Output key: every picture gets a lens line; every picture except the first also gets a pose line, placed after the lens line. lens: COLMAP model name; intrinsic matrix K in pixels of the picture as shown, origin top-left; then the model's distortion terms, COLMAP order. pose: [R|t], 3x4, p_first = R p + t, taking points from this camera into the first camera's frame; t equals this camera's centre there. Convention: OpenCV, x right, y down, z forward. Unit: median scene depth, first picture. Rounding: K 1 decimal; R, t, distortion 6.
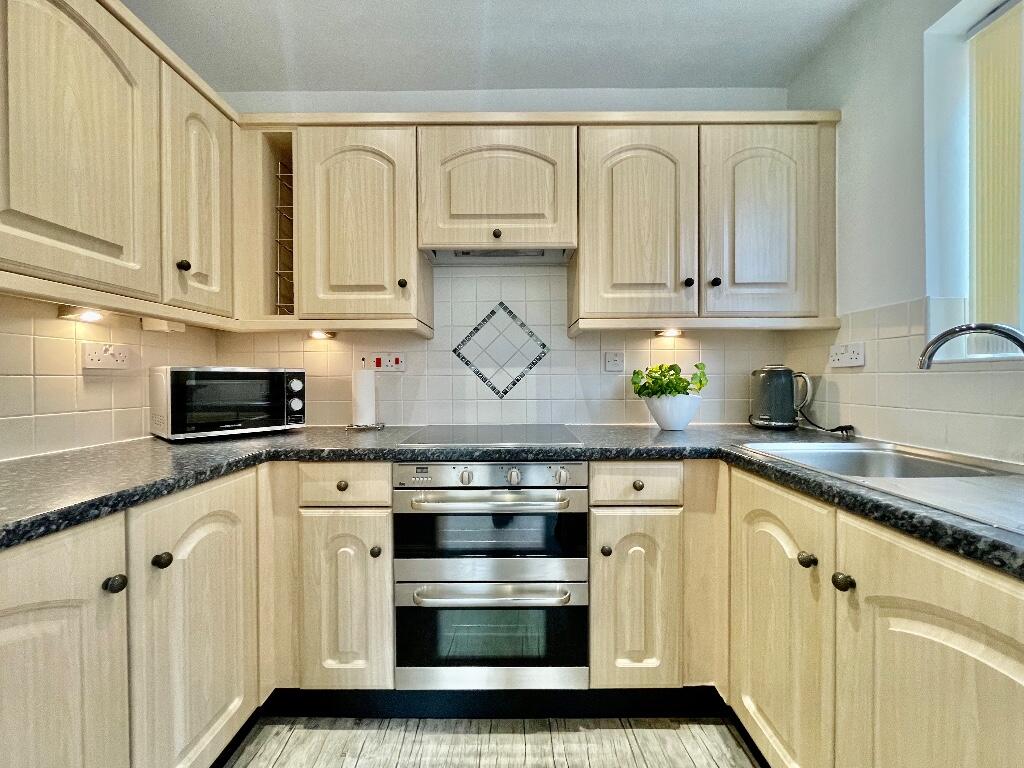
lens RADIAL K [[413.8, 0, 510.4], [0, 413.8, 382.4], [0, 0, 1]] dist [-0.003529, 0.000817]
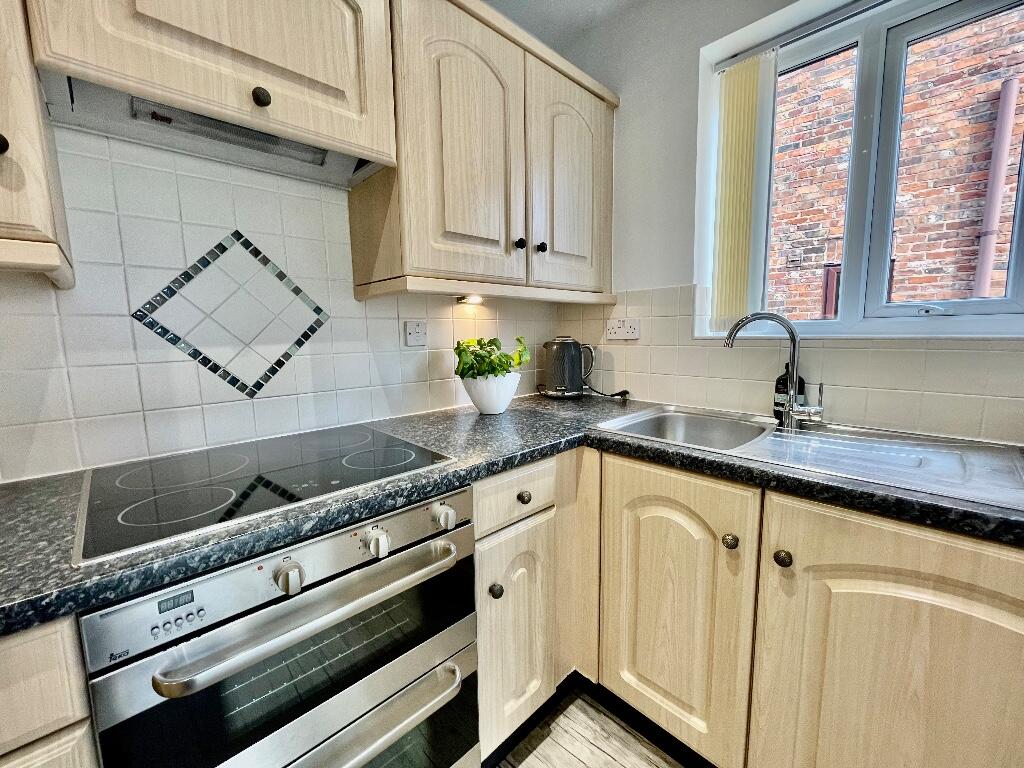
lens RADIAL K [[413.8, 0, 511.9], [0, 413.8, 383.1], [0, 0, 1]] dist [-0.003529, 0.000817]
pose [[0.718697, -0.091790, 0.689238, -0.196699], [0.018841, 0.993455, 0.112658, -0.050563], [-0.695068, -0.067981, 0.715723, 0.374330]]
